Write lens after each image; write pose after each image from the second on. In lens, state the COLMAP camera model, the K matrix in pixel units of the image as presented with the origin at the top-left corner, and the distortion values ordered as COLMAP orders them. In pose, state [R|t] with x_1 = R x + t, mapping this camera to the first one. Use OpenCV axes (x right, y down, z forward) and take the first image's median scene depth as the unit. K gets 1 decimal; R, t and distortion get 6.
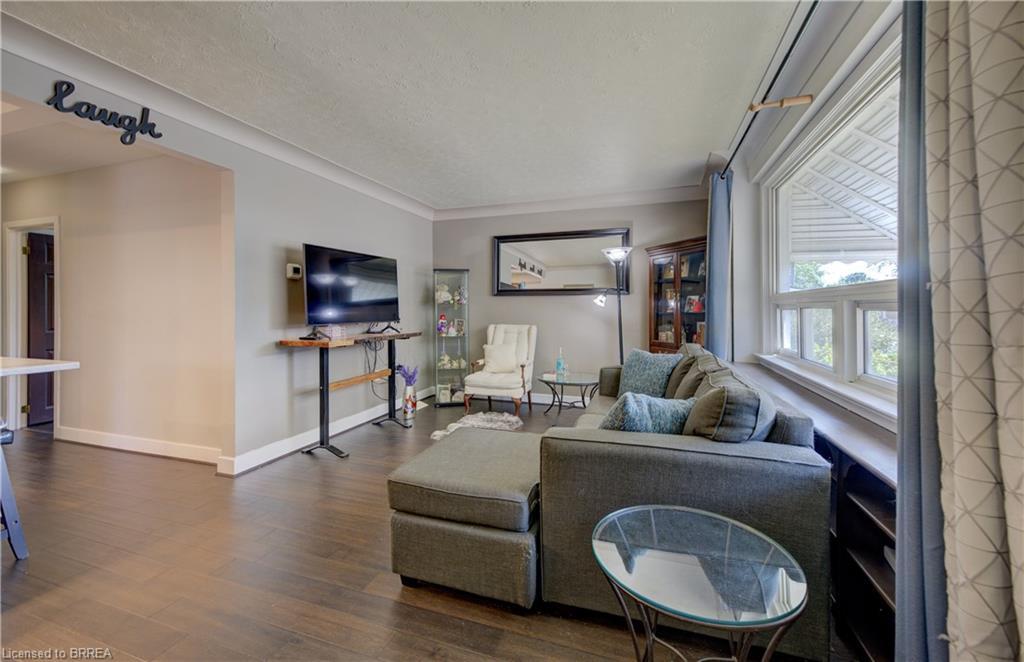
lens RADIAL K [[403.9, 0, 512.4], [0, 403.9, 309.0], [0, 0, 1]] dist [0.000730, 0.000064]
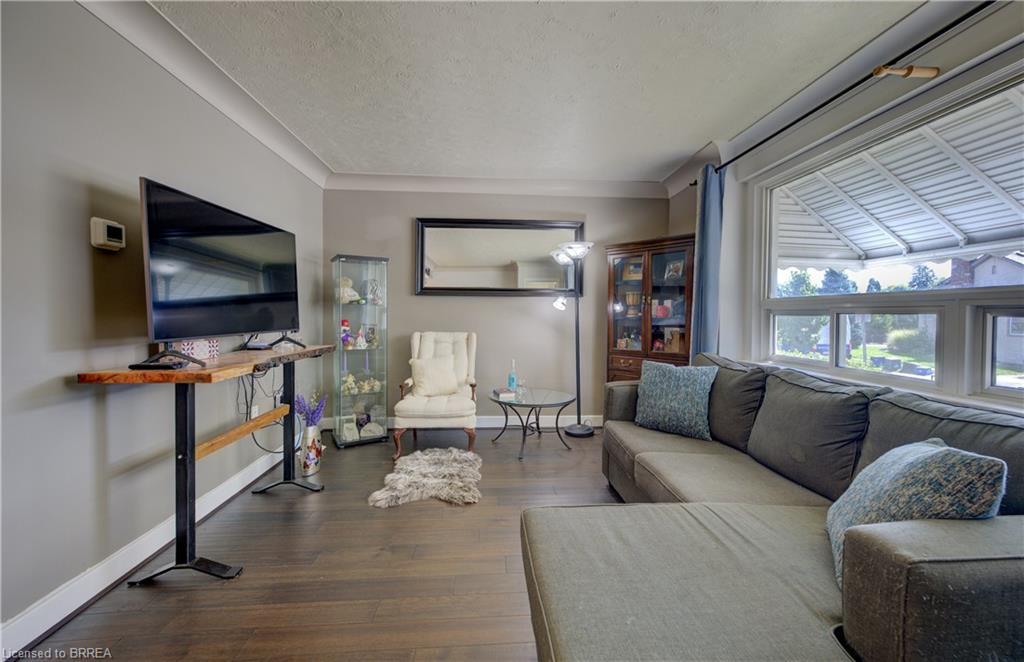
lens RADIAL K [[402.1, 0, 513.2], [0, 402.1, 320.8], [0, 0, 1]] dist [0.002118, 0.000215]
pose [[0.921258, -0.000332, 0.388952, -0.206090], [-0.006952, 0.999826, 0.017319, 0.002015], [-0.388890, -0.018659, 0.921095, 0.257598]]
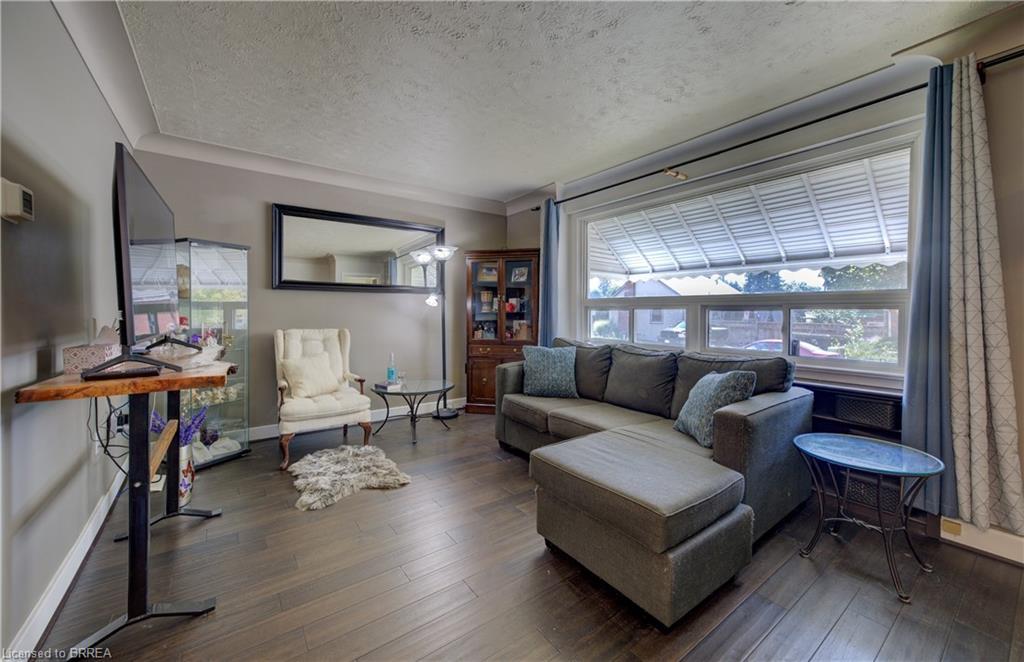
lens RADIAL K [[403.2, 0, 512.0], [0, 403.2, 312.7], [0, 0, 1]] dist [0.000804, 0.000079]
pose [[0.563073, -0.000909, 0.826407, -0.460797], [-0.005308, 0.999975, 0.004716, 0.003357], [-0.826390, -0.007042, 0.563054, 0.318211]]
